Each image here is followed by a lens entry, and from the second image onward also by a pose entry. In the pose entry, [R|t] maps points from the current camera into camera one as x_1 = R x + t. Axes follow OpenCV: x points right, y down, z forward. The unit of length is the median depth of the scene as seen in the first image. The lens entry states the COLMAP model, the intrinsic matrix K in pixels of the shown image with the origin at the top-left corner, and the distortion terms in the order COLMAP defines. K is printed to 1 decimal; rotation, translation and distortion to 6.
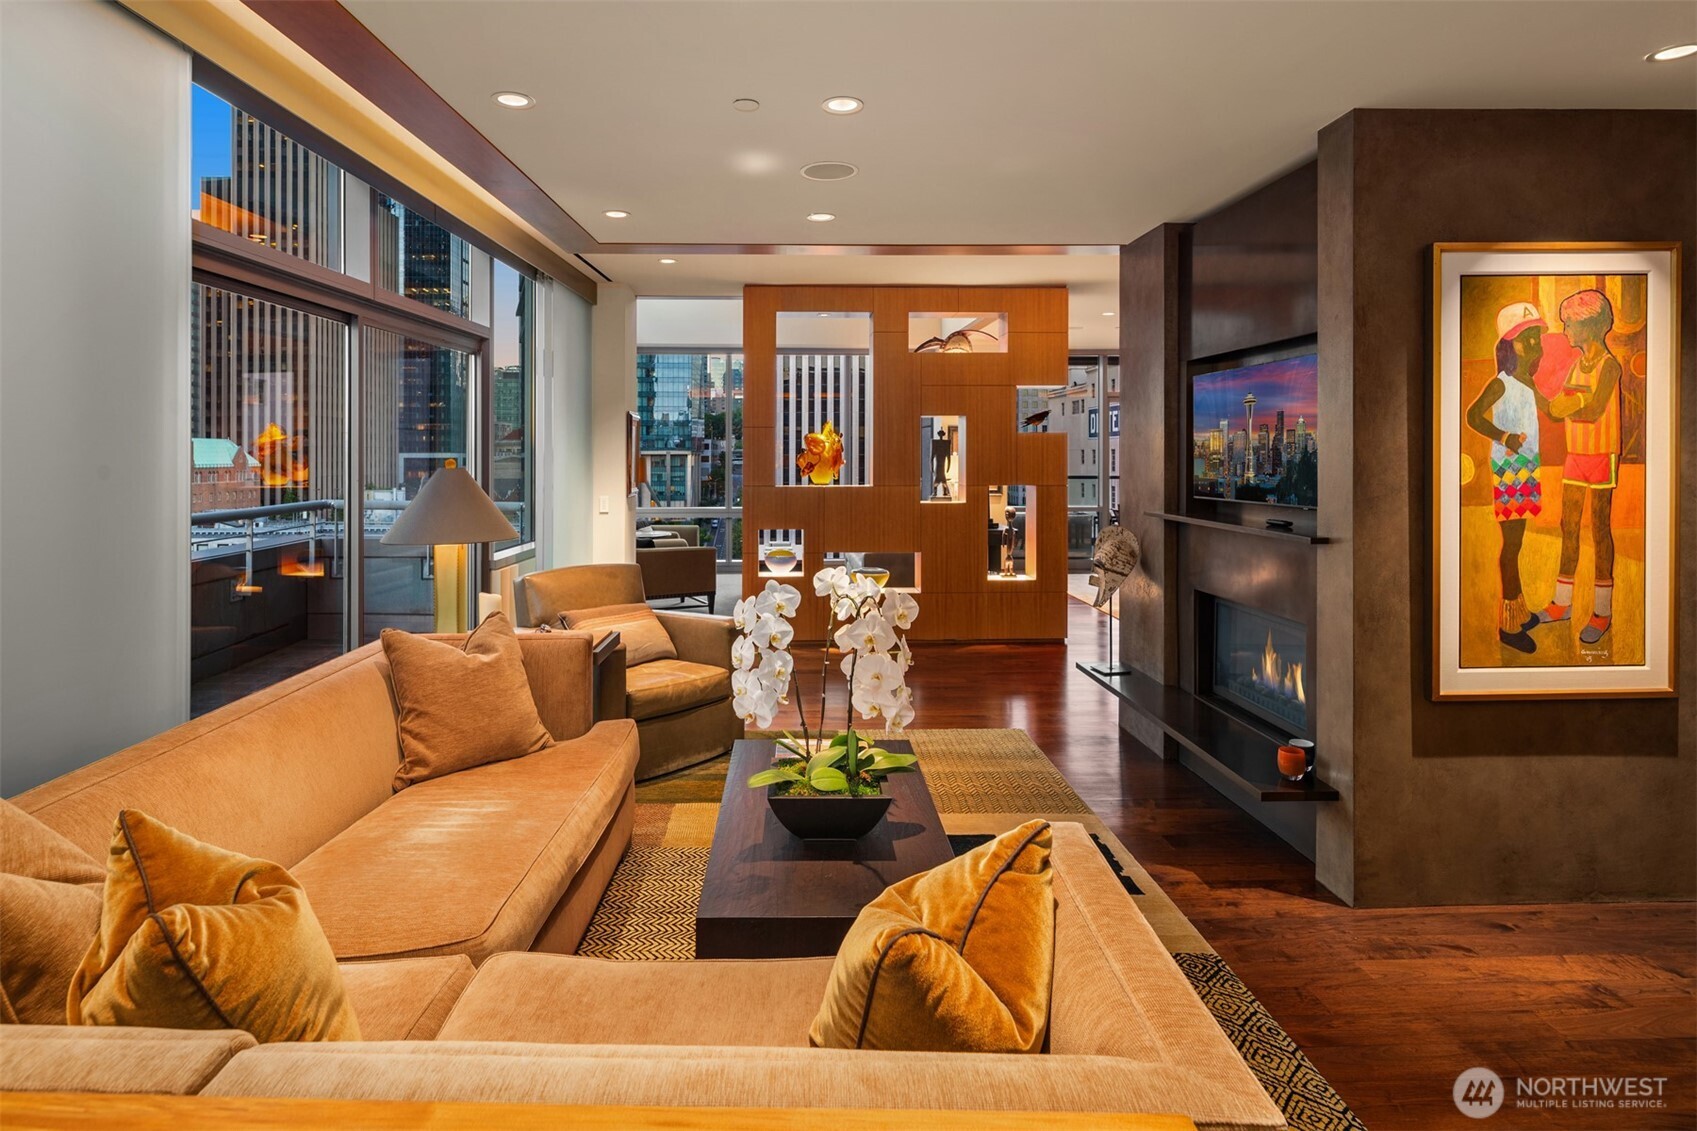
lens RADIAL K [[934.2, 0, 844.1], [0, 934.2, 440.9], [0, 0, 1]] dist [0.000777, -0.000410]
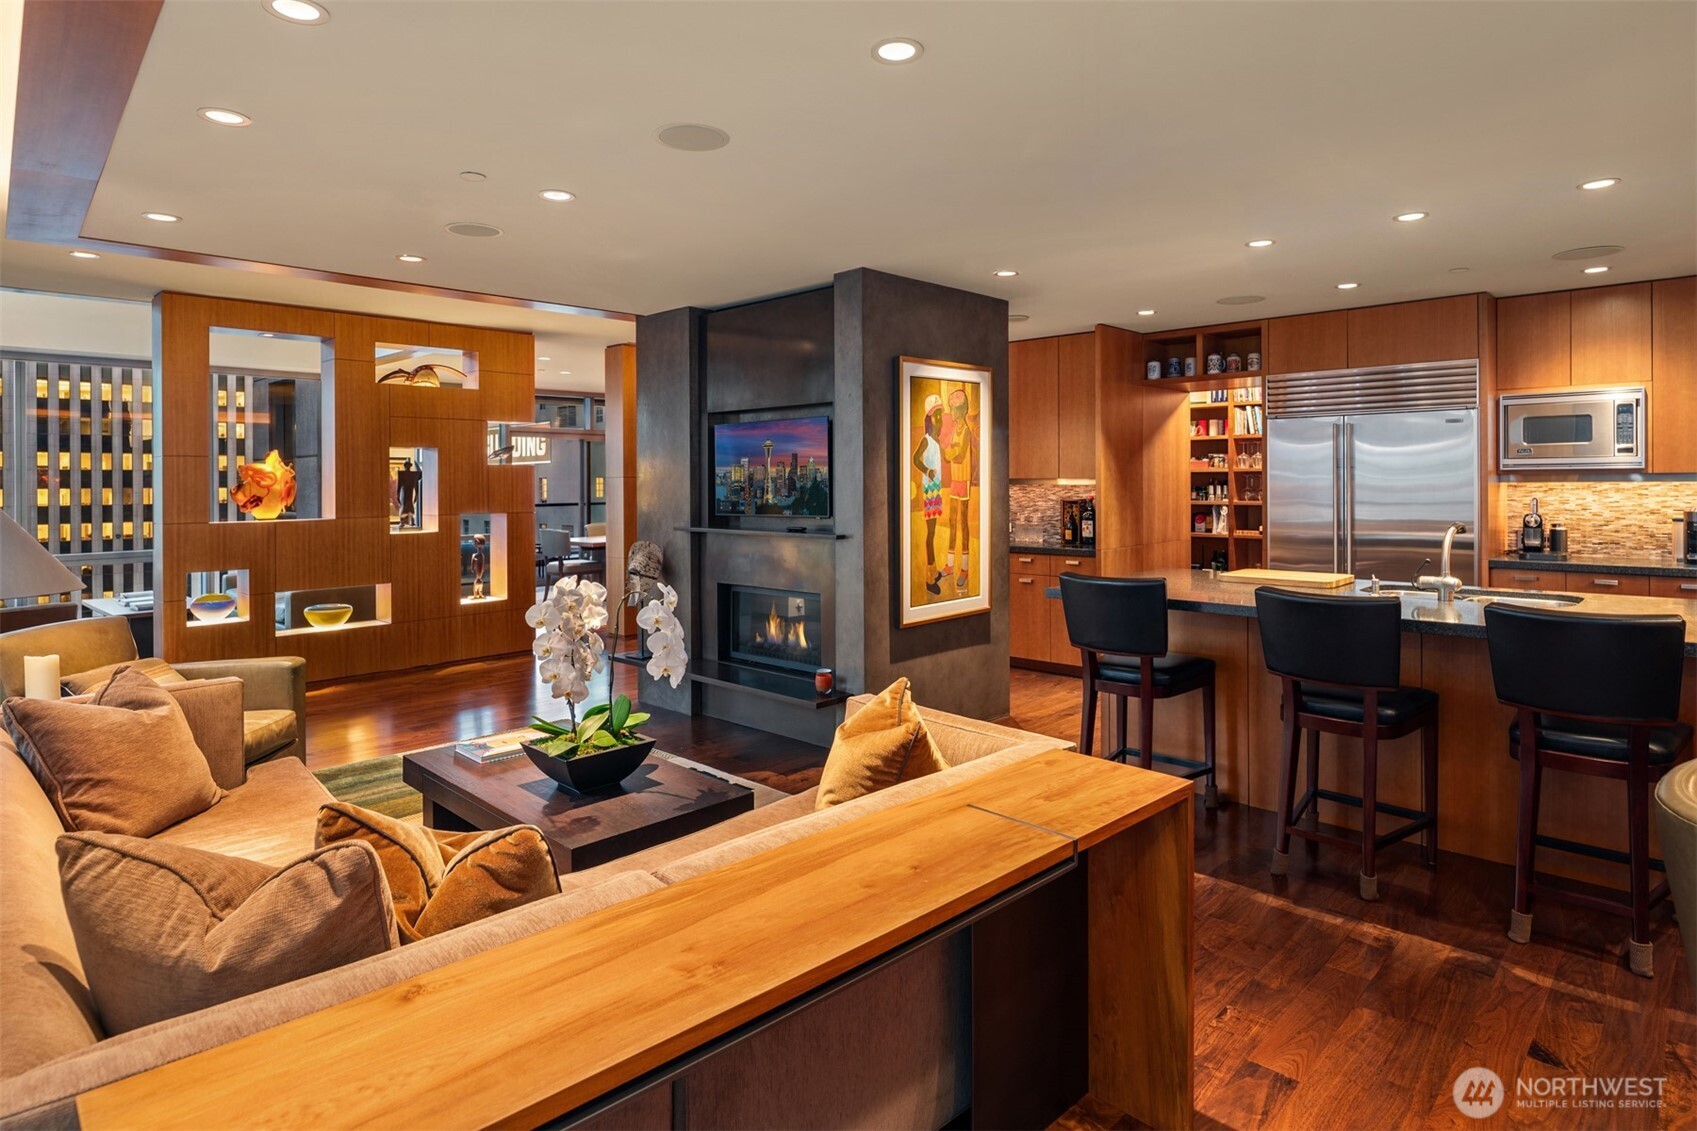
lens RADIAL K [[925.1, 0, 851.0], [0, 925.1, 468.1], [0, 0, 1]] dist [0.000874, -0.000244]
pose [[0.716932, 0.004315, 0.697130, -0.565368], [-0.002096, 0.999990, -0.004034, -0.002901], [-0.697140, 0.001431, 0.716933, -0.124669]]
